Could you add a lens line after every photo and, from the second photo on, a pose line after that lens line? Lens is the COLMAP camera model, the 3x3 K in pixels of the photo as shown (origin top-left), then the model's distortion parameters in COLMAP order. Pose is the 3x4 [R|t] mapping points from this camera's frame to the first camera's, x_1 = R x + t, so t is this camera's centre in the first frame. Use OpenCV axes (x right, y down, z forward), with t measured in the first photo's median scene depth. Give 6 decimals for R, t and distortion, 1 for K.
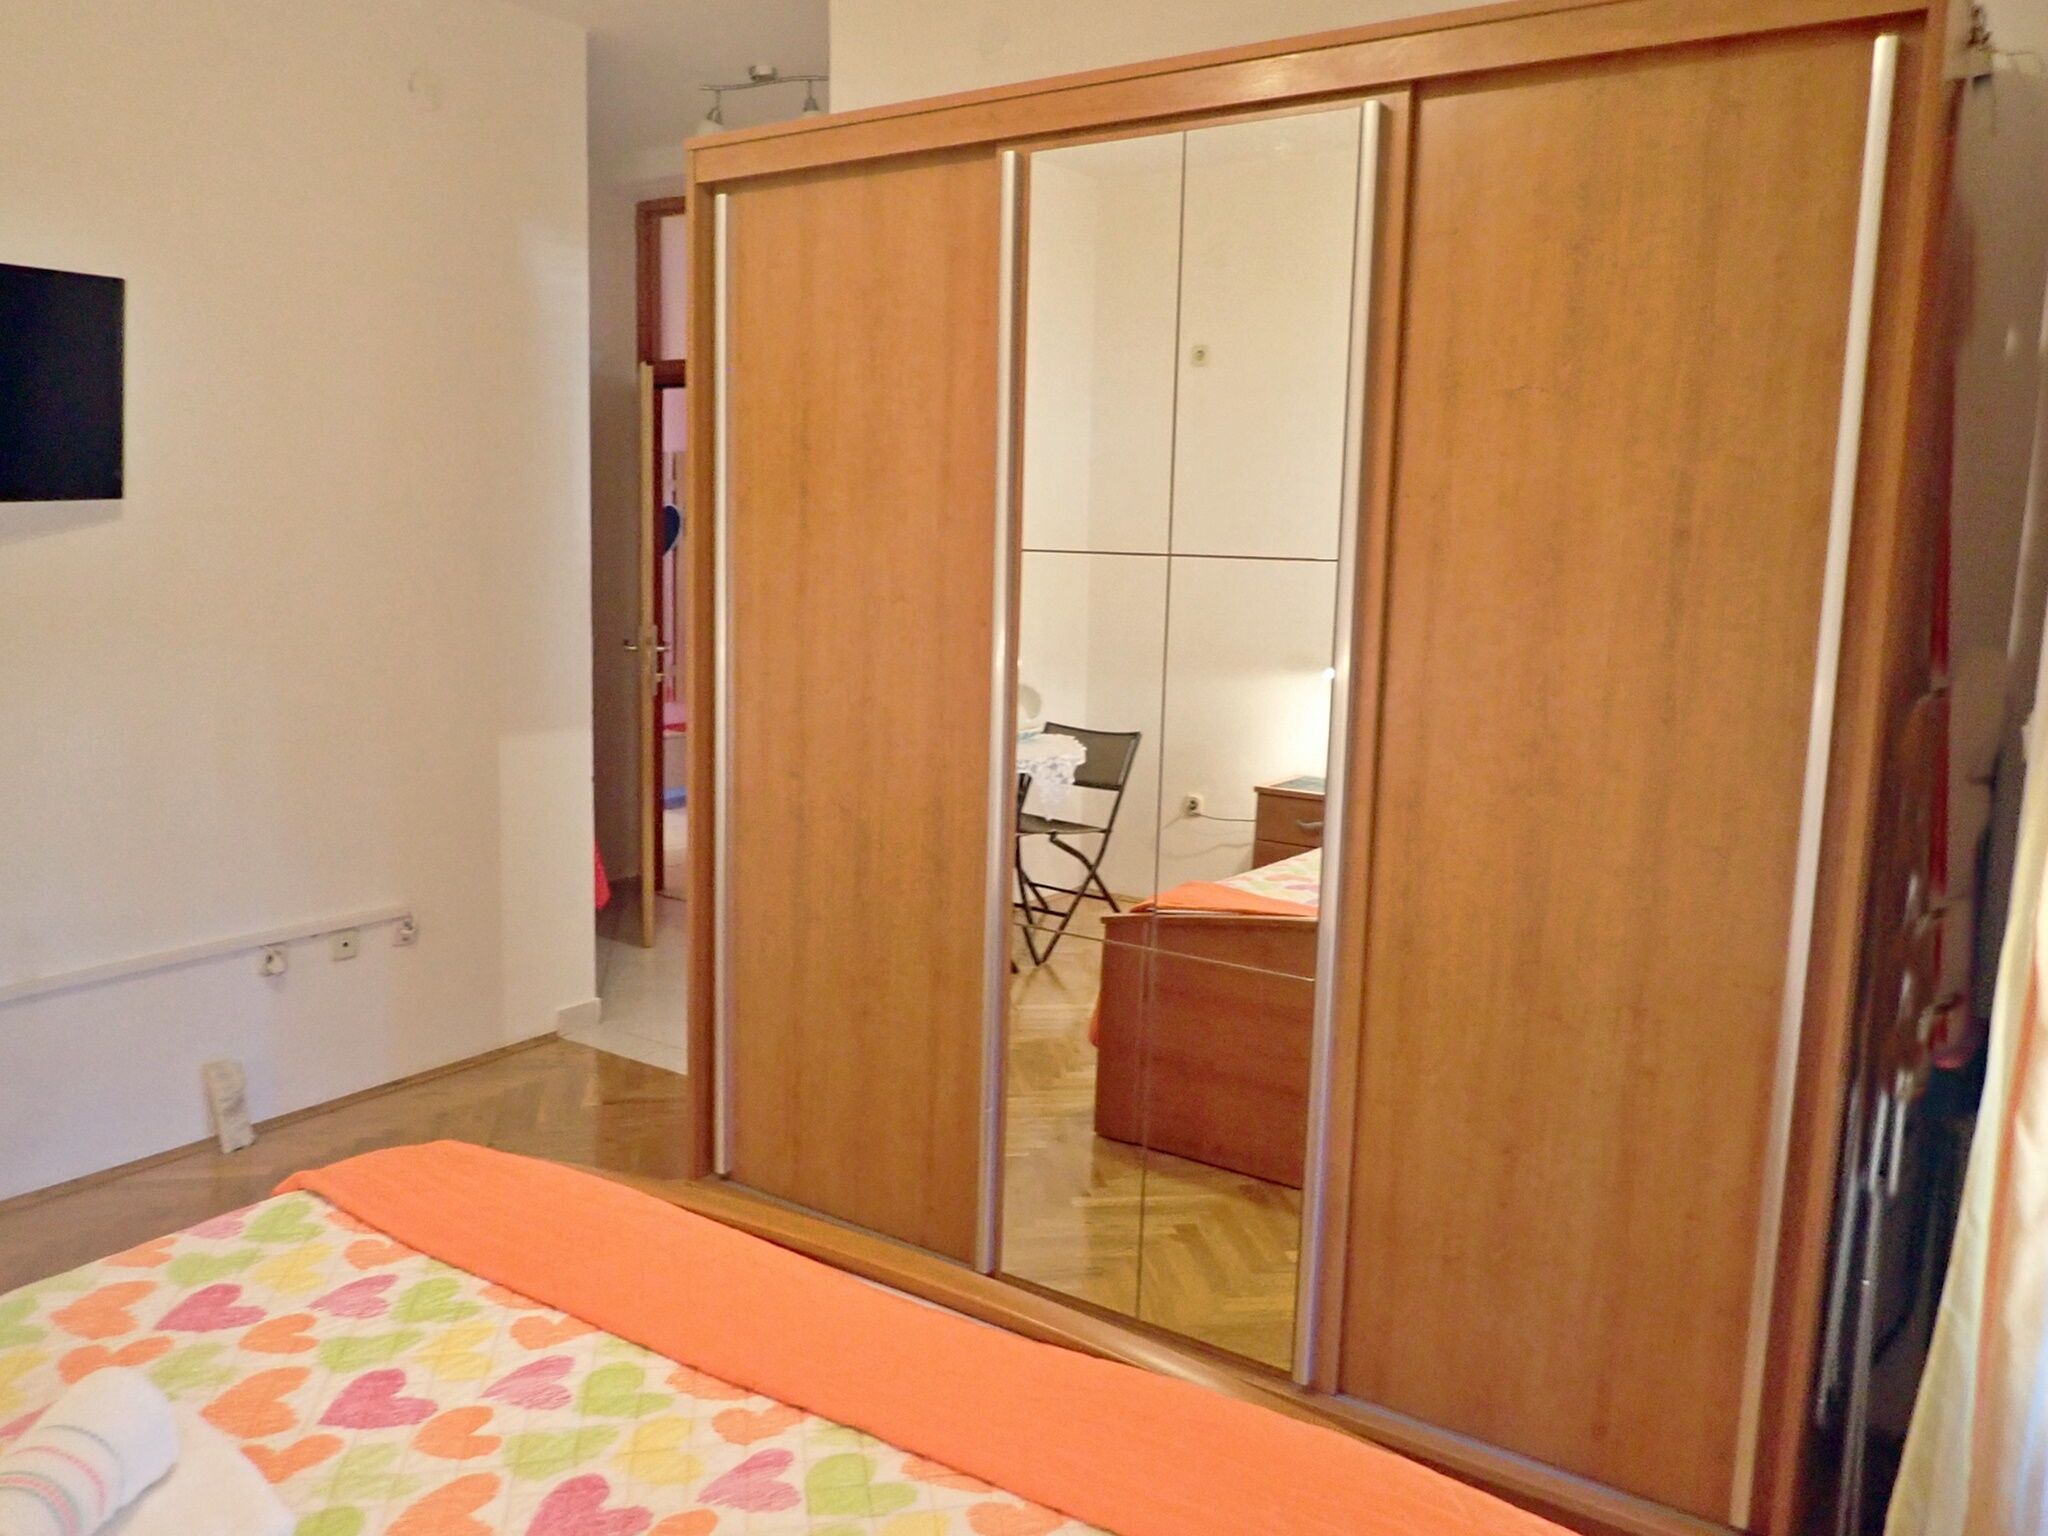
lens RADIAL K [[1566.8, 0, 1024.0], [0, 1566.8, 768.0], [0, 0, 1]] dist [0.000451, -0.001033]
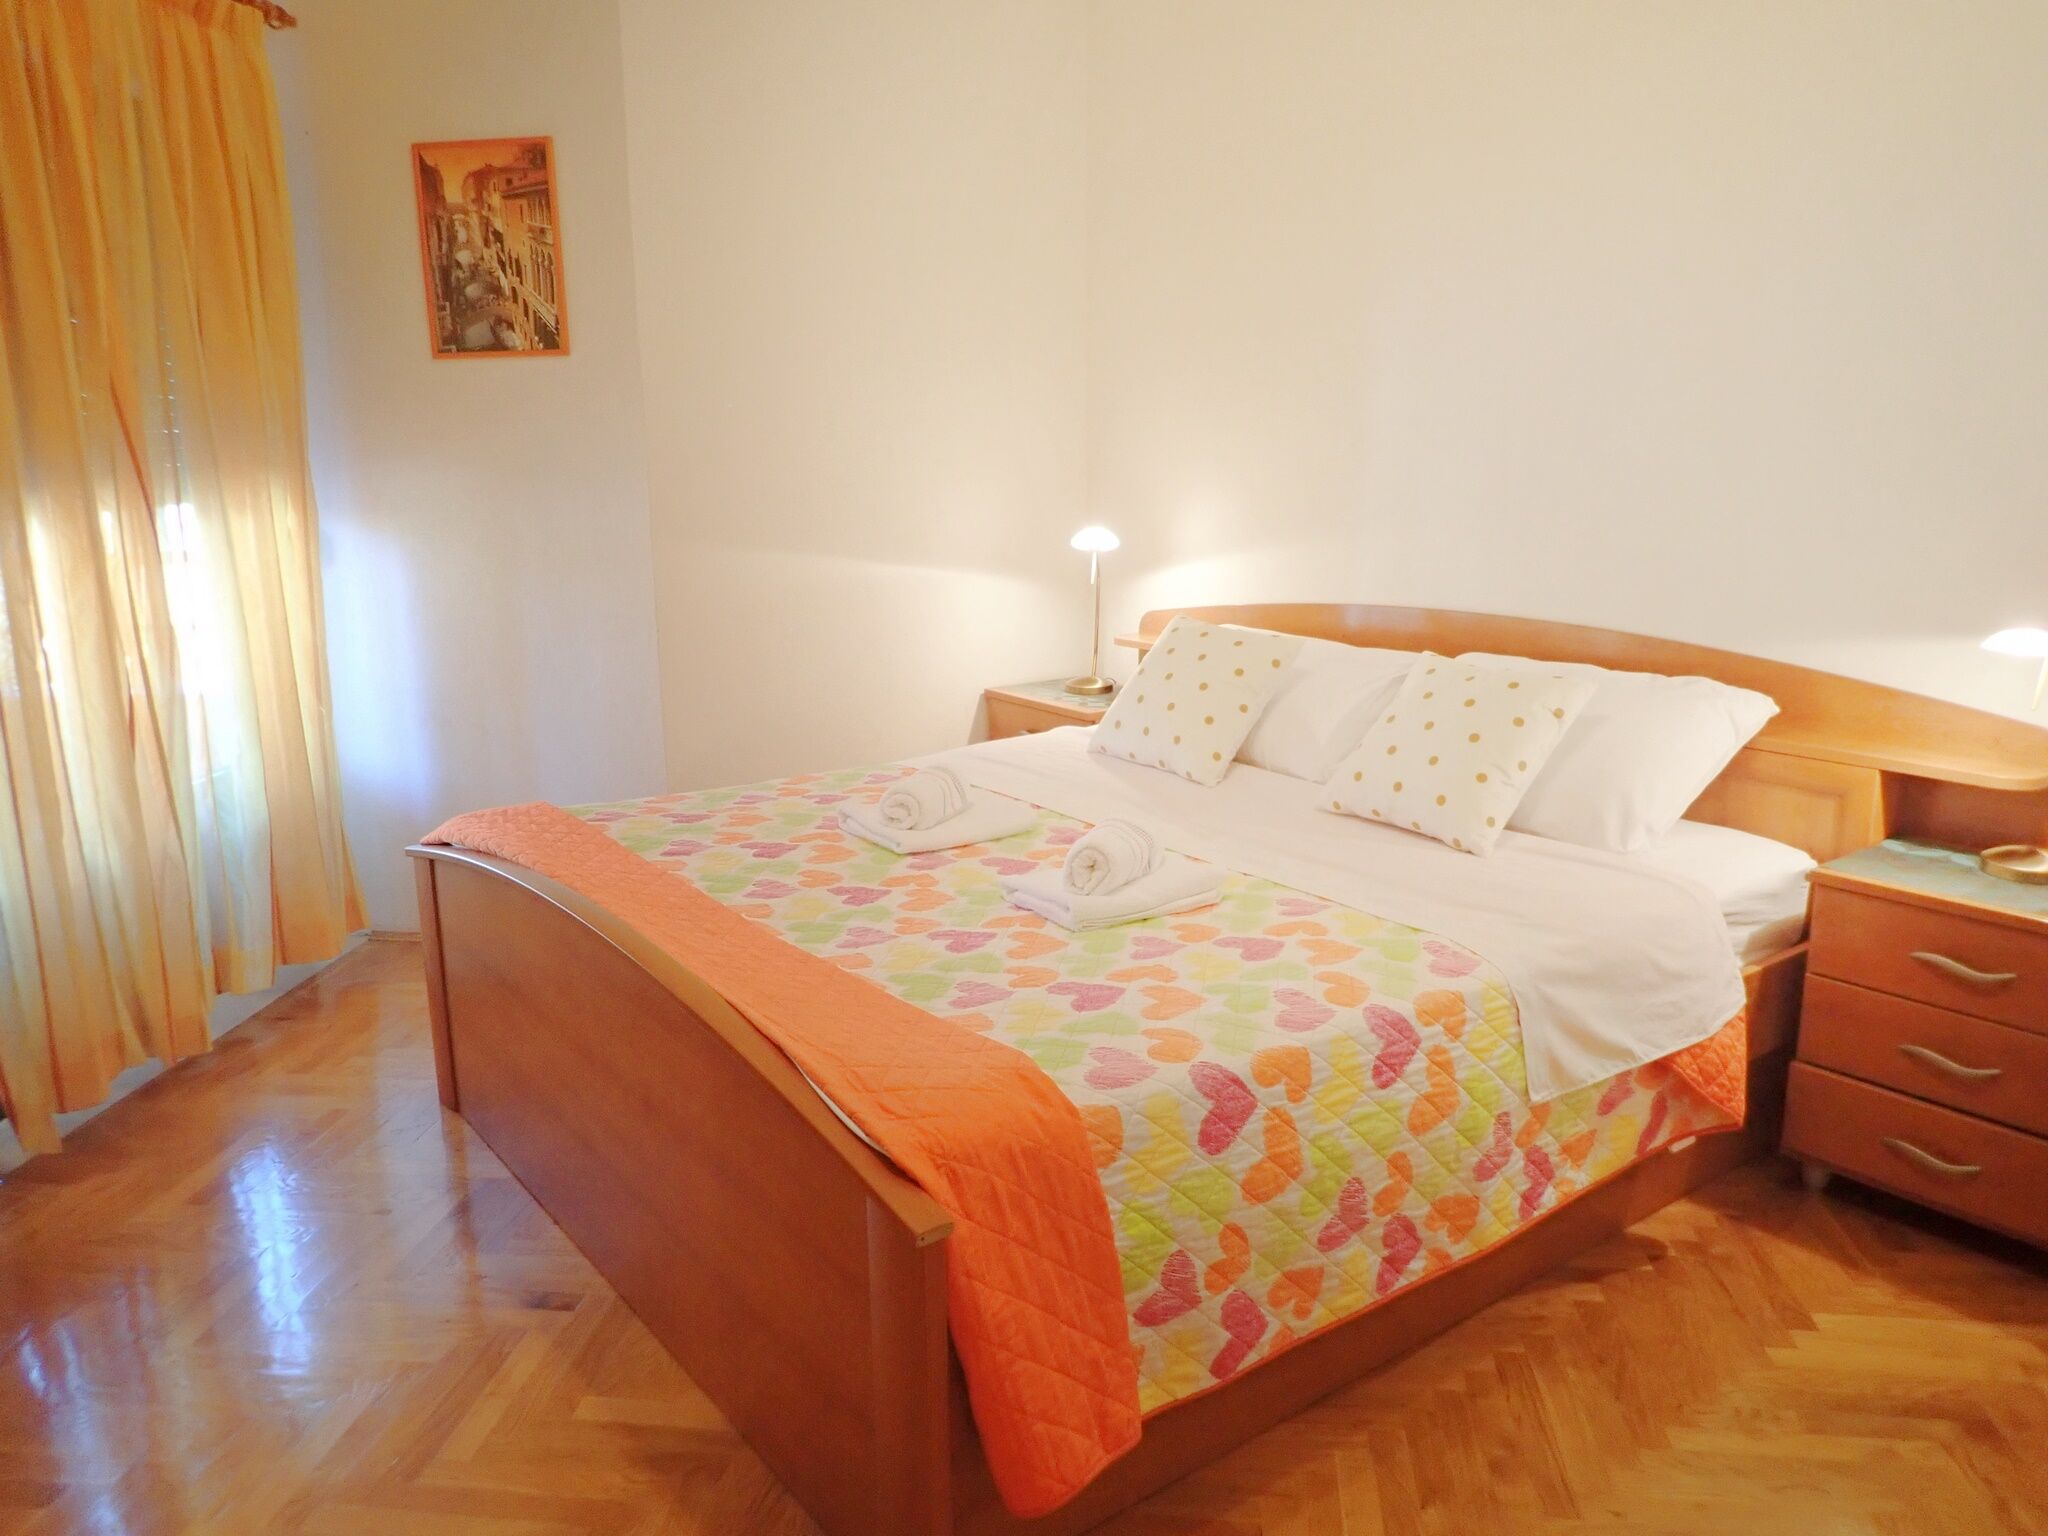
lens RADIAL K [[1507.5, 0, 1024.0], [0, 1507.5, 768.0], [0, 0, 1]] dist [-0.002242, -0.006668]
pose [[-0.950112, -0.090758, 0.298414, -0.569940], [0.025397, 0.931042, 0.364026, -0.193865], [-0.310874, 0.353444, -0.882289, 1.414892]]
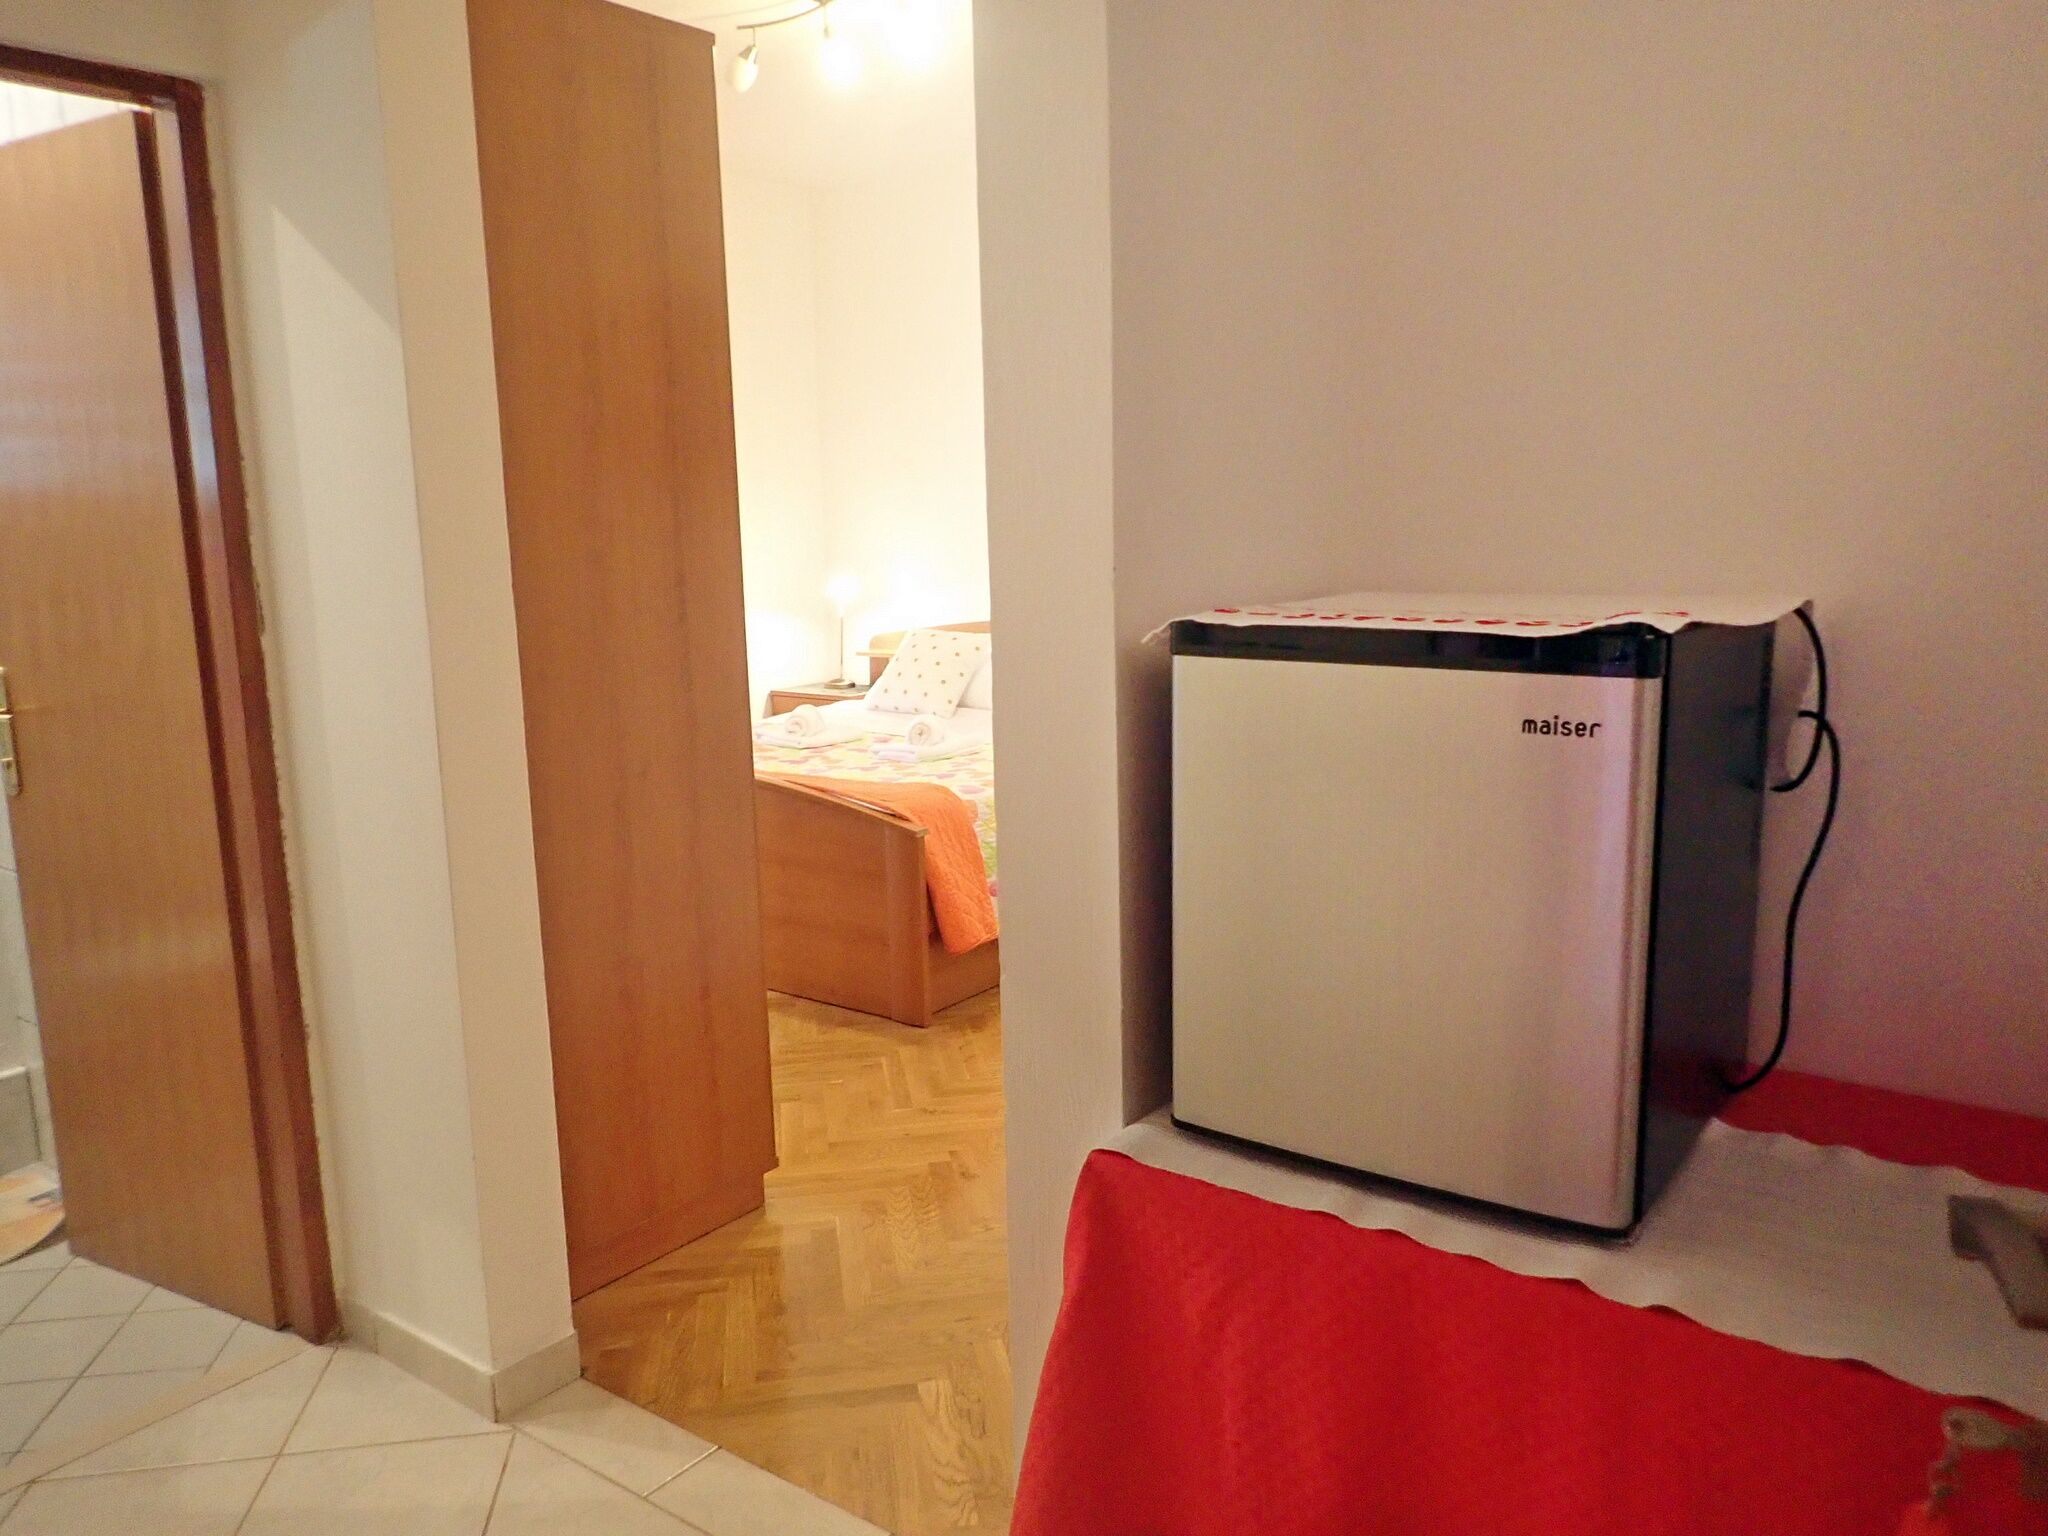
lens RADIAL K [[1507.5, 0, 1024.0], [0, 1507.5, 768.0], [0, 0, 1]] dist [-0.002242, -0.006668]
pose [[-0.999576, -0.012670, 0.026208, -0.510096], [-0.003890, 0.950375, 0.311082, -0.345353], [-0.028849, 0.310849, -0.950021, 2.443532]]
